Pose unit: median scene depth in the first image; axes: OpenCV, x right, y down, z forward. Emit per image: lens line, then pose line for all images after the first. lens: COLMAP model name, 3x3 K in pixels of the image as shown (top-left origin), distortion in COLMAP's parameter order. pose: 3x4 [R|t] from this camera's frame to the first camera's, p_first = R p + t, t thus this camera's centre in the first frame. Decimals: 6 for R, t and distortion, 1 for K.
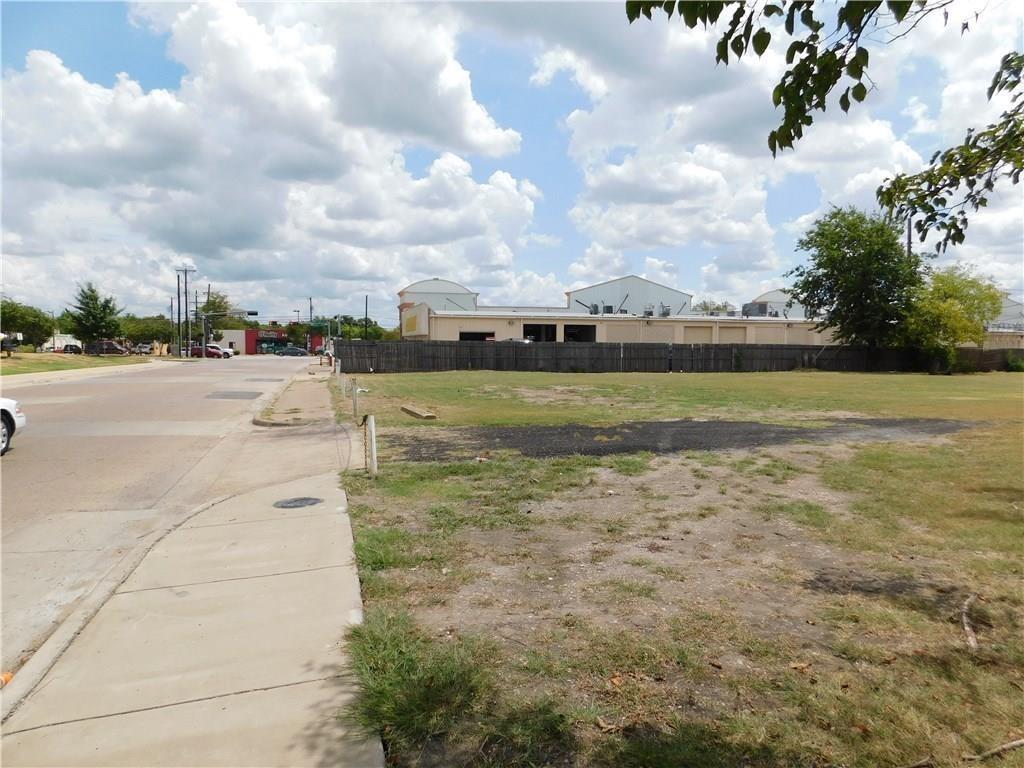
lens RADIAL K [[690.1, 0, 488.1], [0, 690.1, 384.9], [0, 0, 1]] dist [-0.079560, 0.053978]
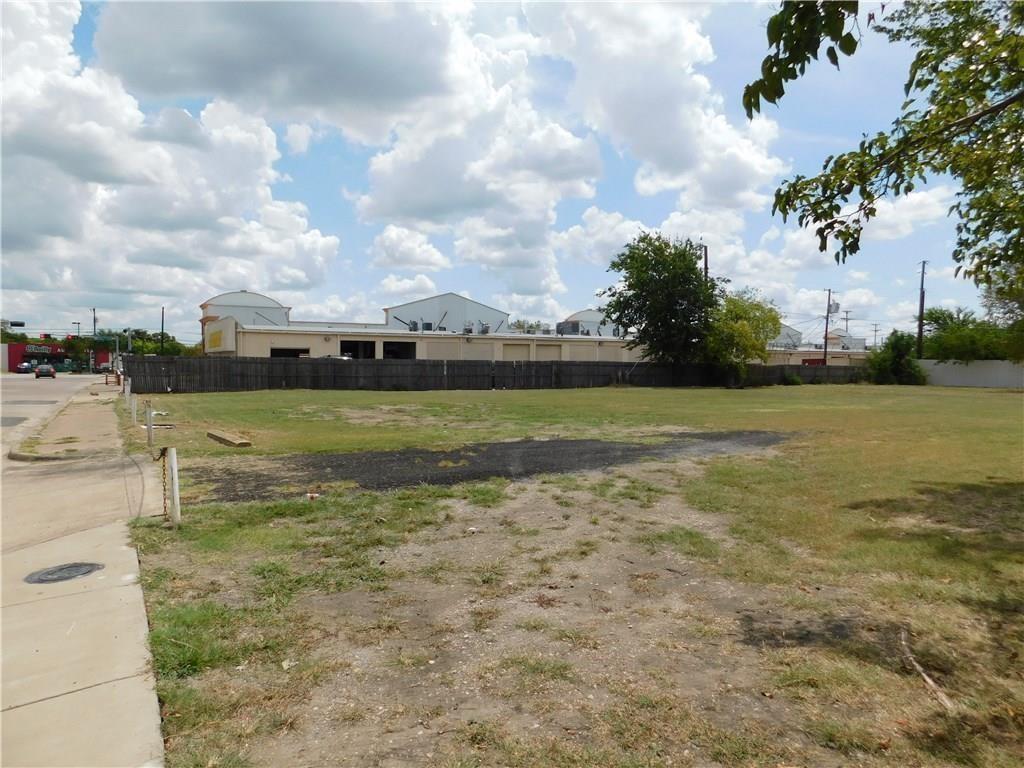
lens RADIAL K [[692.7, 0, 503.2], [0, 692.7, 381.4], [0, 0, 1]] dist [-0.075581, 0.056194]
pose [[0.958534, -0.006206, 0.284909, -0.019935], [0.015019, 0.999474, -0.028758, -0.002593], [-0.284581, 0.031844, 0.958123, 0.099854]]
